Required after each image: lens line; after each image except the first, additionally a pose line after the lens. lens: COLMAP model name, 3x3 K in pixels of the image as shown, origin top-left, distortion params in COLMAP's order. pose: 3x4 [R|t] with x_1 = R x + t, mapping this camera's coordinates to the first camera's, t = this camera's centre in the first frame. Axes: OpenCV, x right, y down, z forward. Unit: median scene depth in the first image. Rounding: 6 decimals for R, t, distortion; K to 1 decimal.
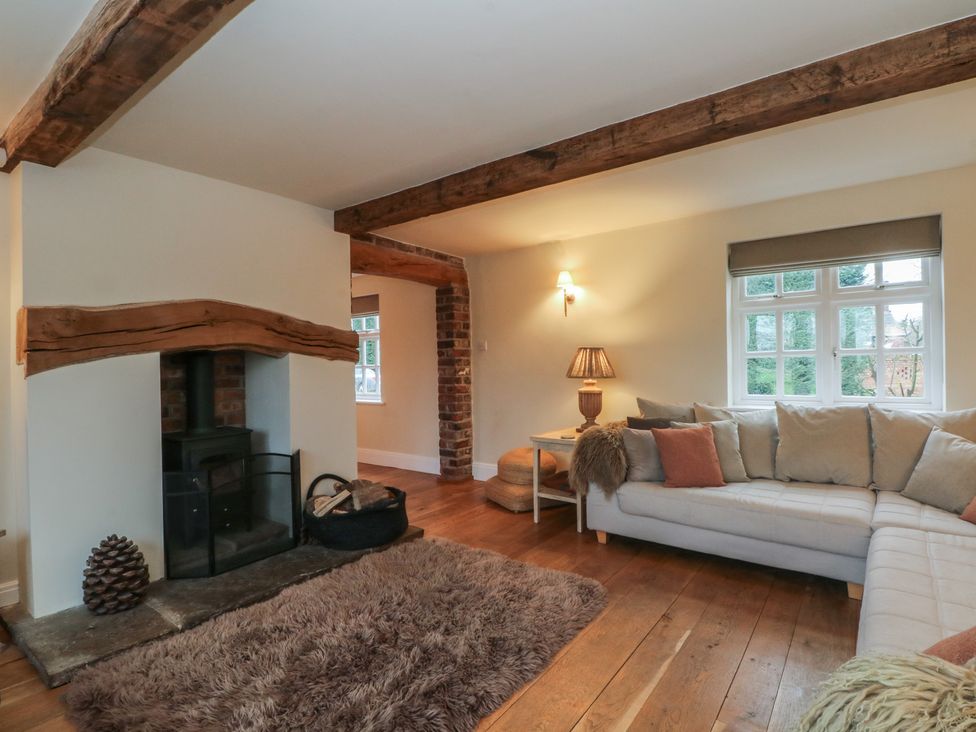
lens RADIAL K [[537.7, 0, 473.7], [0, 537.7, 366.5], [0, 0, 1]] dist [-0.000405, -0.017792]
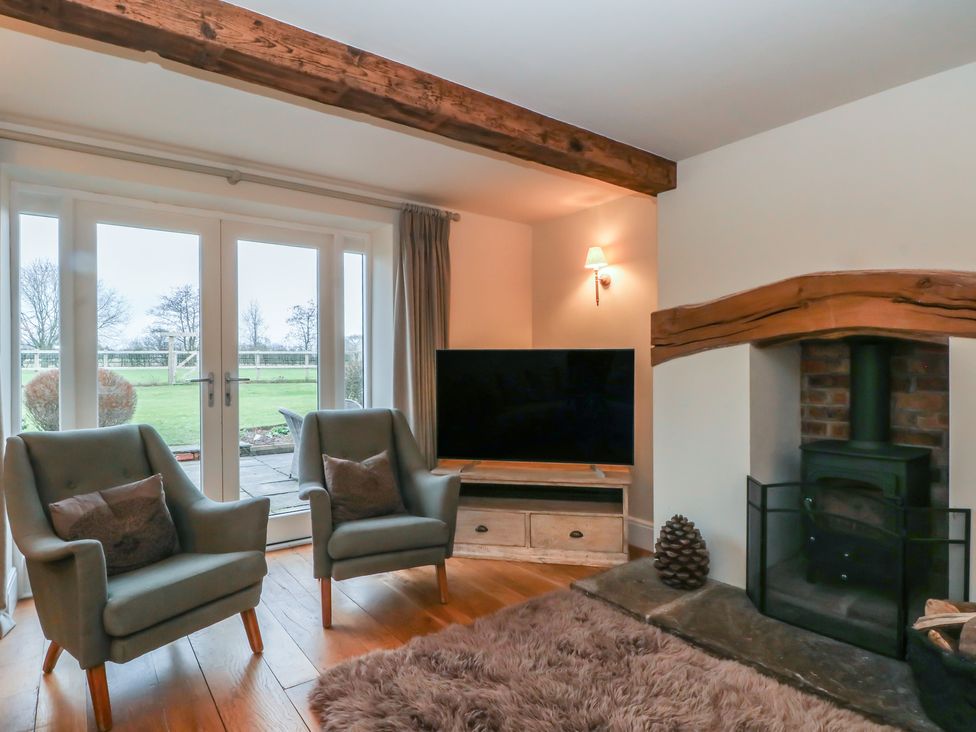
lens RADIAL K [[537.7, 0, 473.7], [0, 537.7, 366.5], [0, 0, 1]] dist [-0.000405, -0.017792]
pose [[-0.294931, 0.020773, -0.955293, 0.450920], [0.000710, 0.999768, 0.021520, -0.008101], [0.955518, 0.005669, -0.294877, 0.871077]]
